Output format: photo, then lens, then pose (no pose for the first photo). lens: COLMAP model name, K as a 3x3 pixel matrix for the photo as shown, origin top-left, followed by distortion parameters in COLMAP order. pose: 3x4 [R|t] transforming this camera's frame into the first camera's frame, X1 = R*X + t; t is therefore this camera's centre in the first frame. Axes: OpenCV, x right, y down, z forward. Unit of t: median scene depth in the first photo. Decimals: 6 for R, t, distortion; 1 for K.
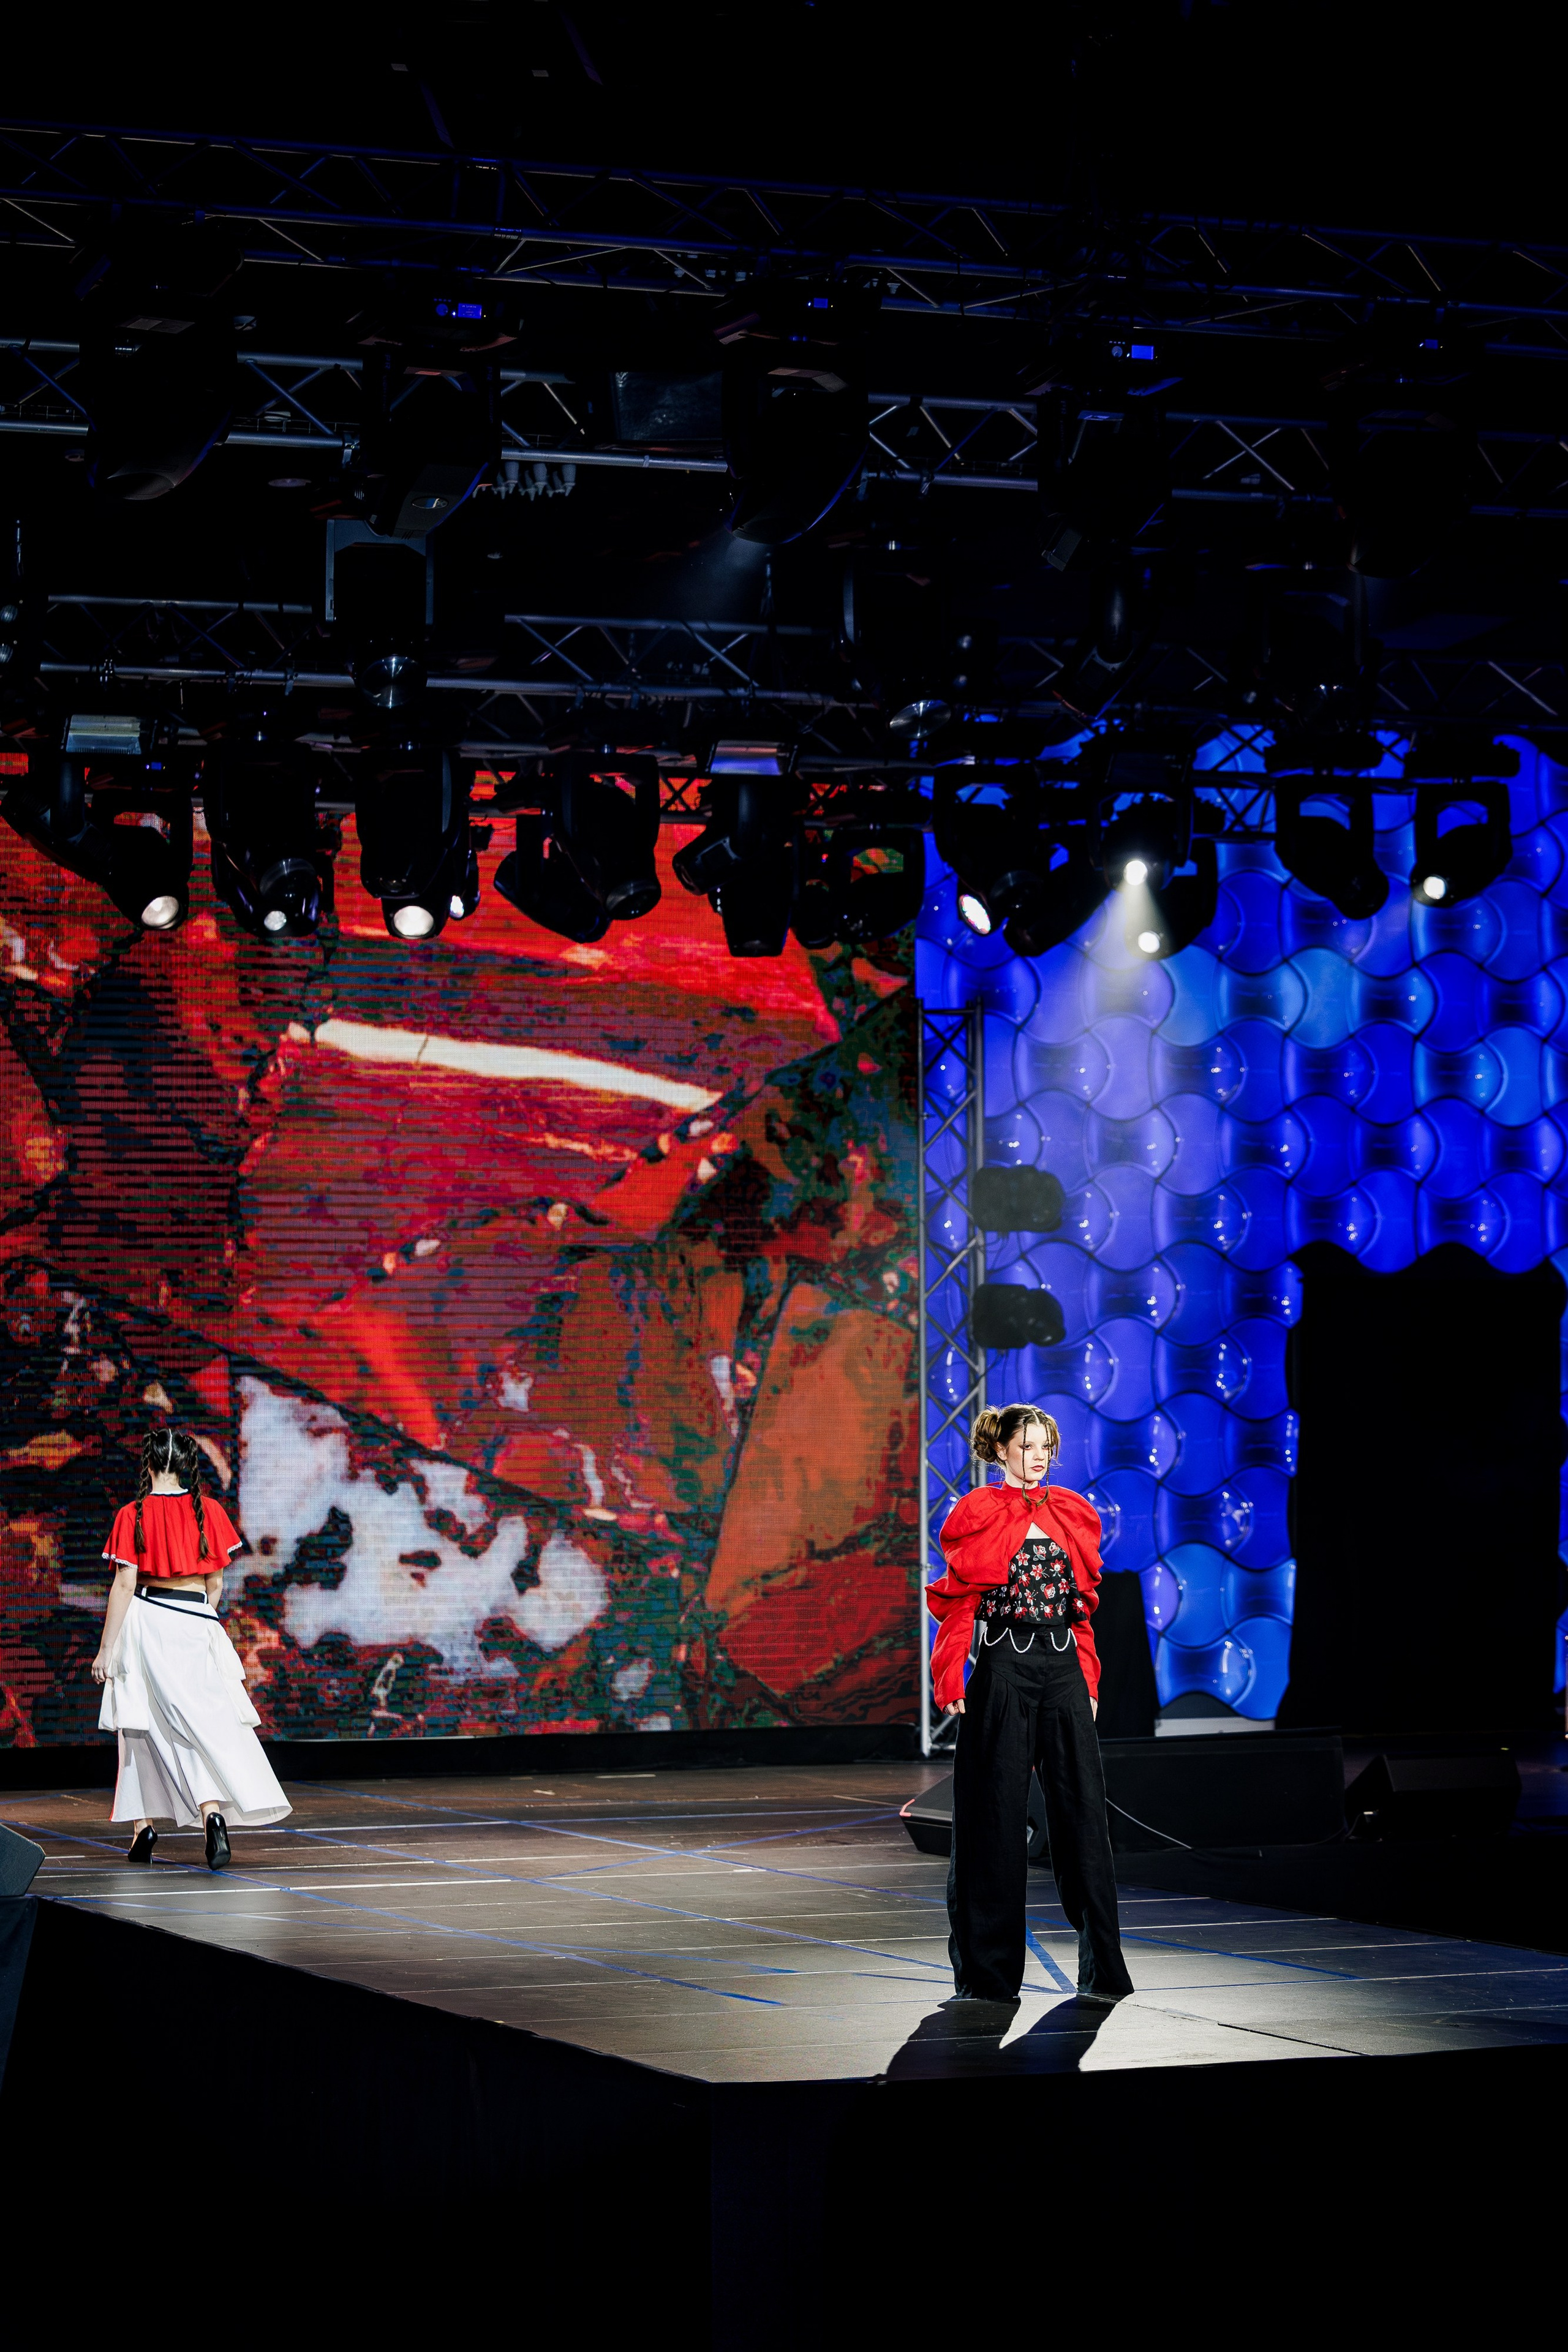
lens RADIAL K [[5671.1, 0, 781.2], [0, 5671.1, 1176.4], [0, 0, 1]] dist [-0.020368, 0.019926]
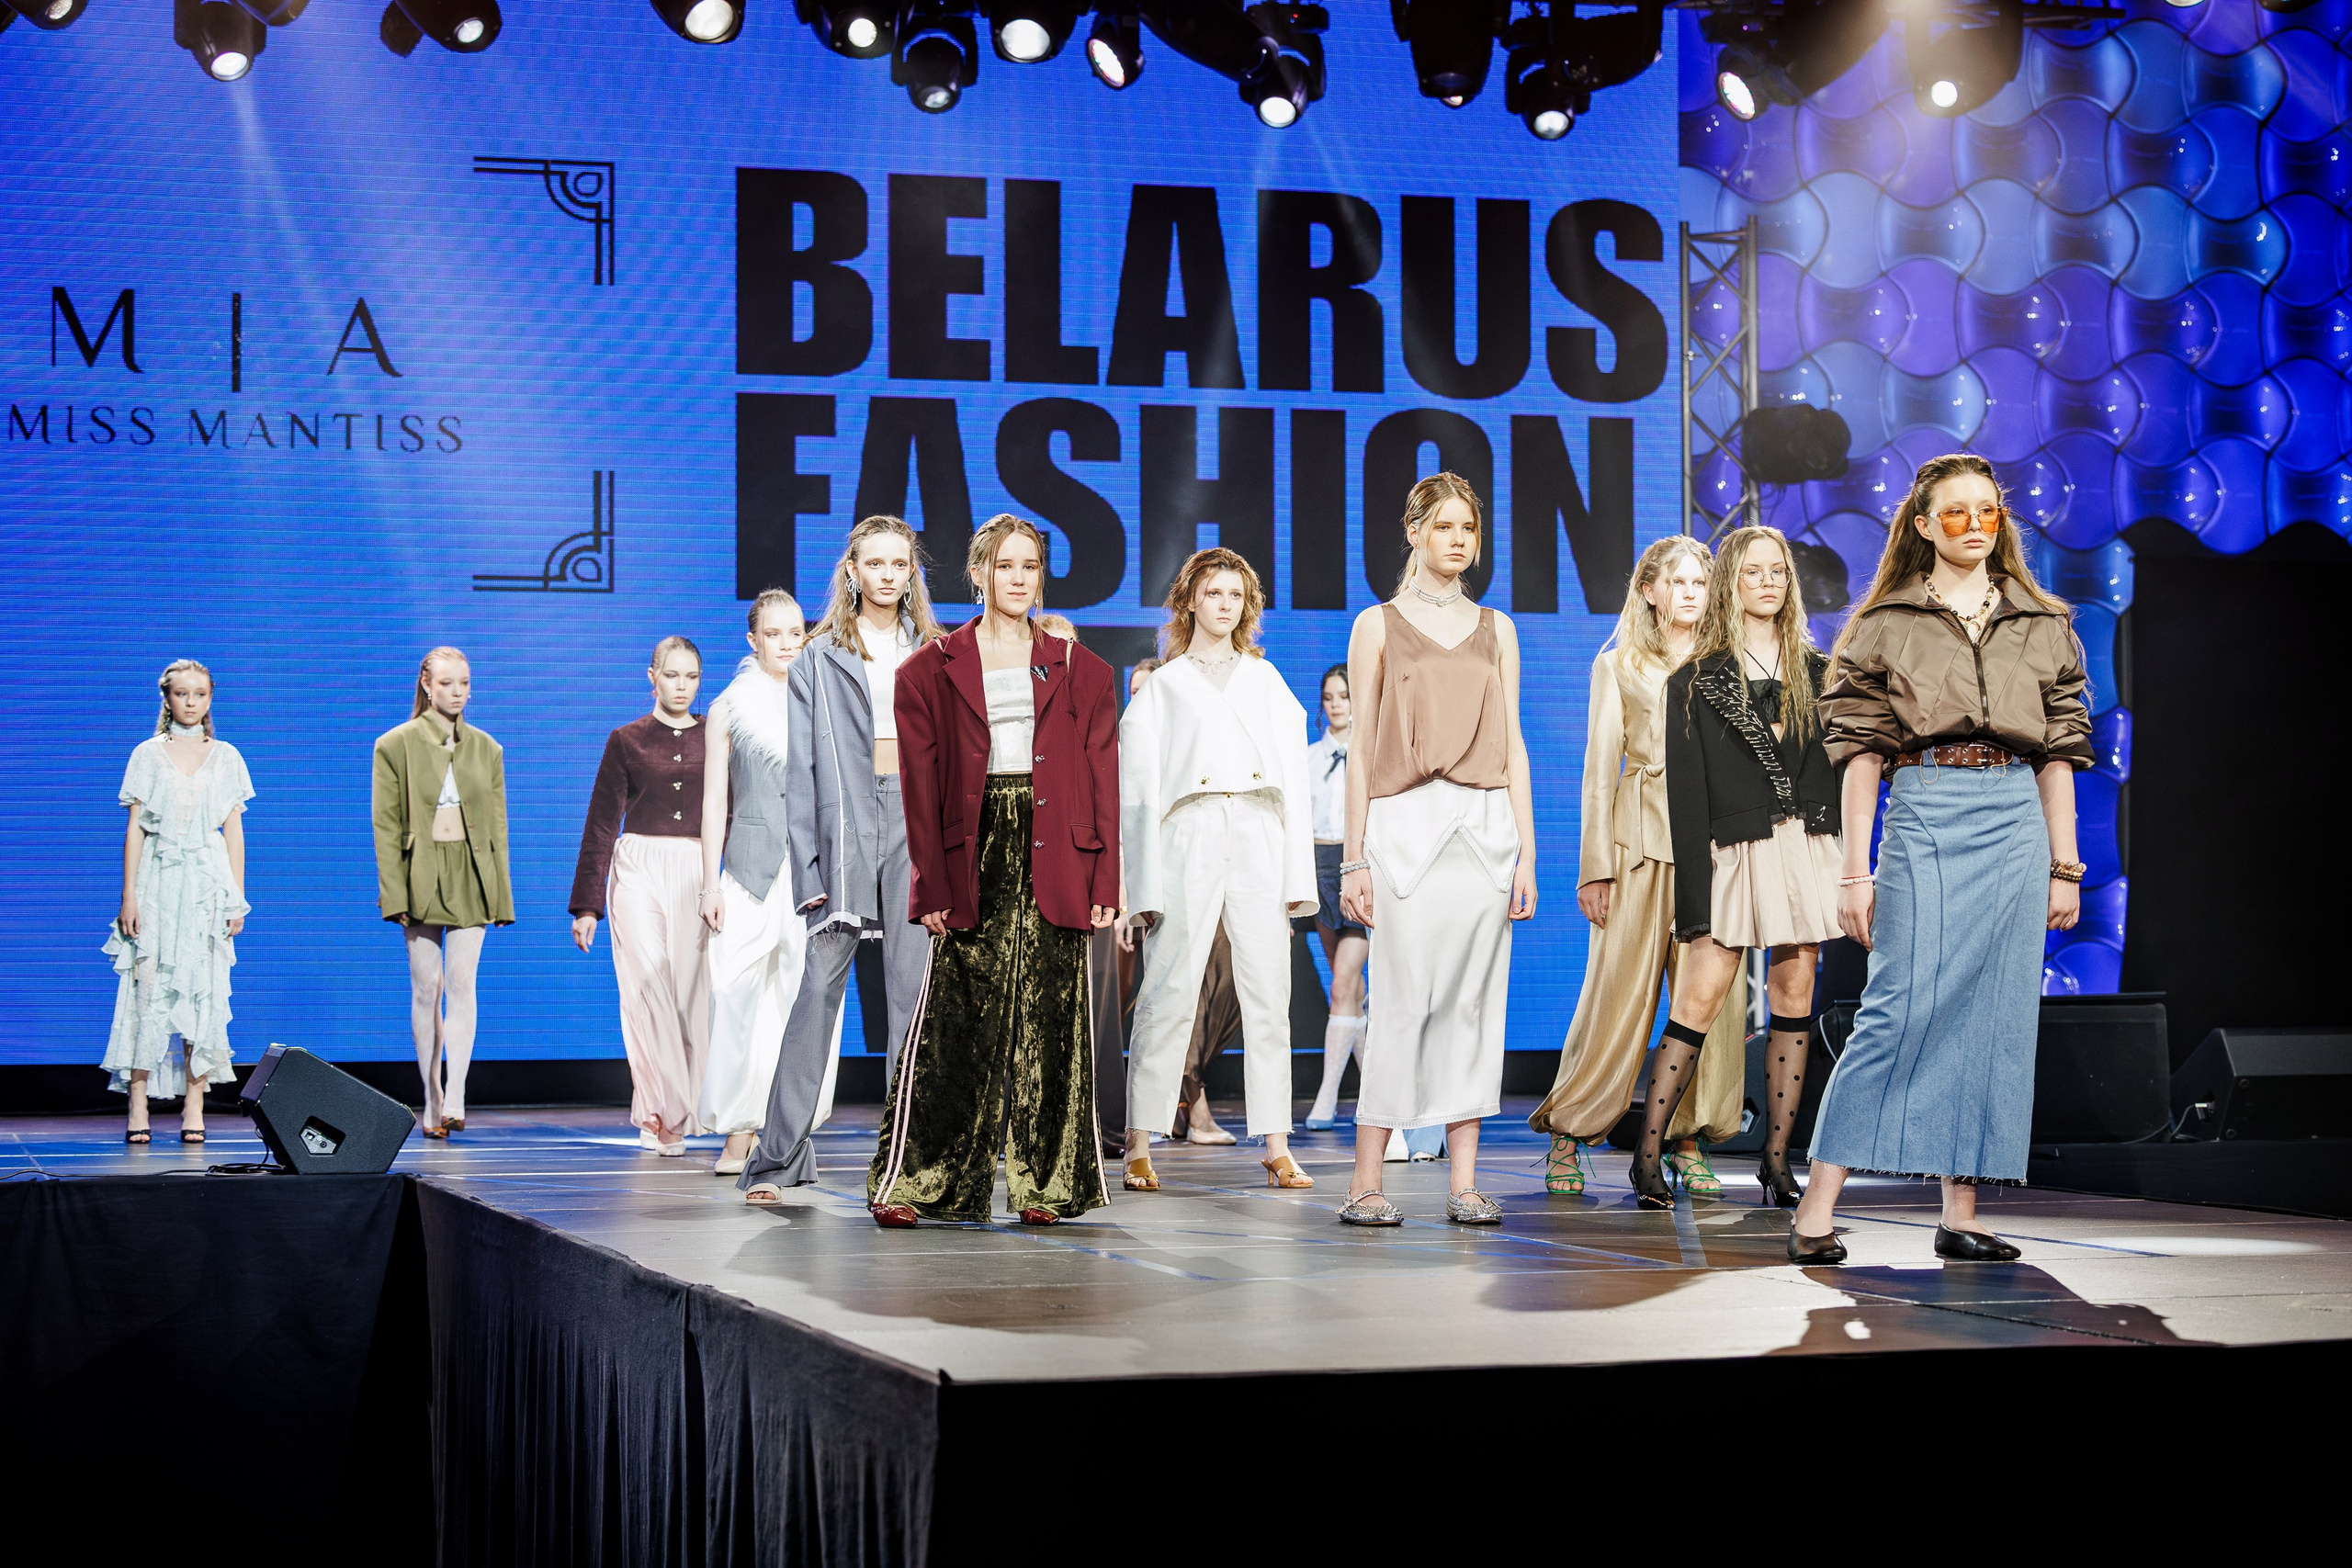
lens RADIAL K [[4646.3, 0, 1179.5], [0, 4646.3, 775.3], [0, 0, 1]] dist [-0.008857, -0.026211]
pose [[0.992856, -0.003282, -0.119272, 0.030698], [0.003789, 0.999985, 0.004024, 0.048269], [0.119257, -0.004447, 0.992853, 0.265819]]
